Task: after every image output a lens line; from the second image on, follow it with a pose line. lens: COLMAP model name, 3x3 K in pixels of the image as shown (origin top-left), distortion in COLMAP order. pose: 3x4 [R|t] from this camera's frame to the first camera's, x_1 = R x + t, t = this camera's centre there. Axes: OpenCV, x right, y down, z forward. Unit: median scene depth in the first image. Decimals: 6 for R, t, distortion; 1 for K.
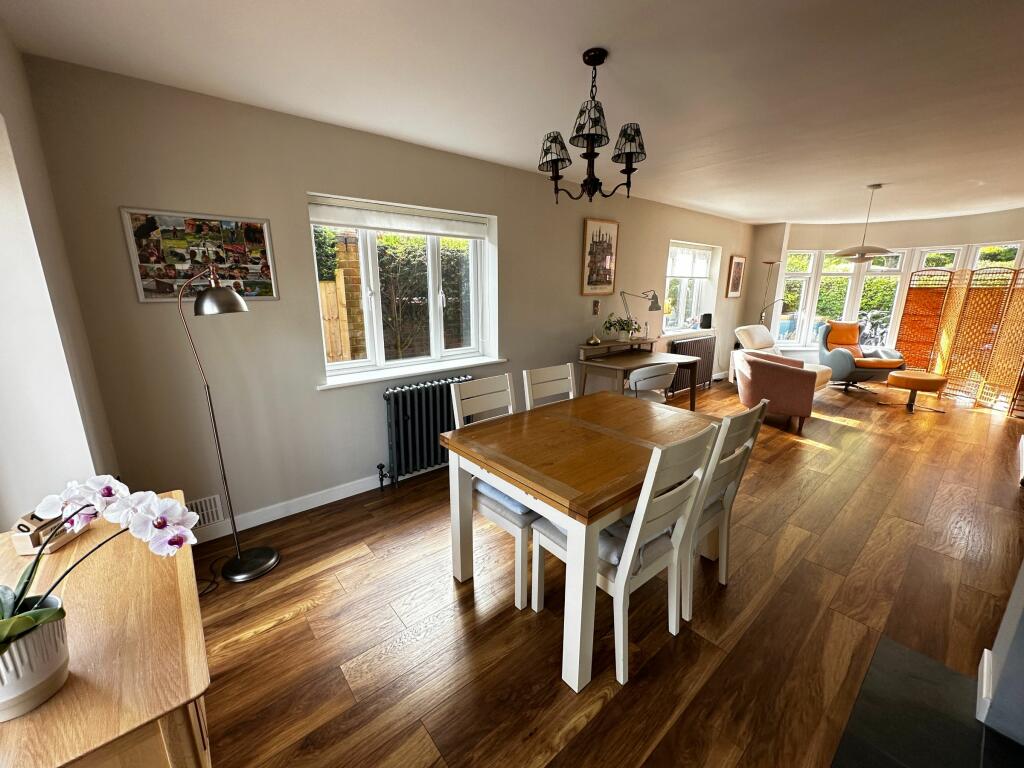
lens RADIAL K [[411.5, 0, 512.4], [0, 411.5, 383.7], [0, 0, 1]] dist [-0.000353, 0.000023]
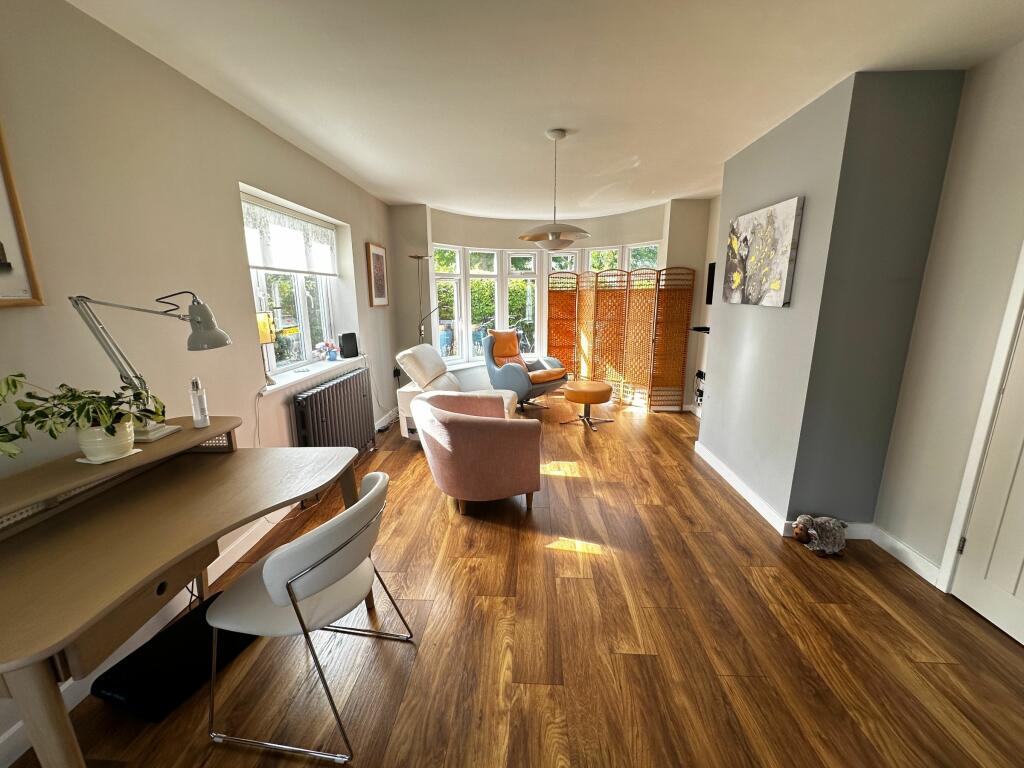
lens RADIAL K [[411.5, 0, 512.4], [0, 411.5, 383.7], [0, 0, 1]] dist [-0.000353, 0.000023]
pose [[0.678643, -0.162449, 0.716278, 0.195470], [0.178834, 0.982431, 0.053374, -0.088778], [-0.712364, 0.091873, 0.695771, 0.421425]]
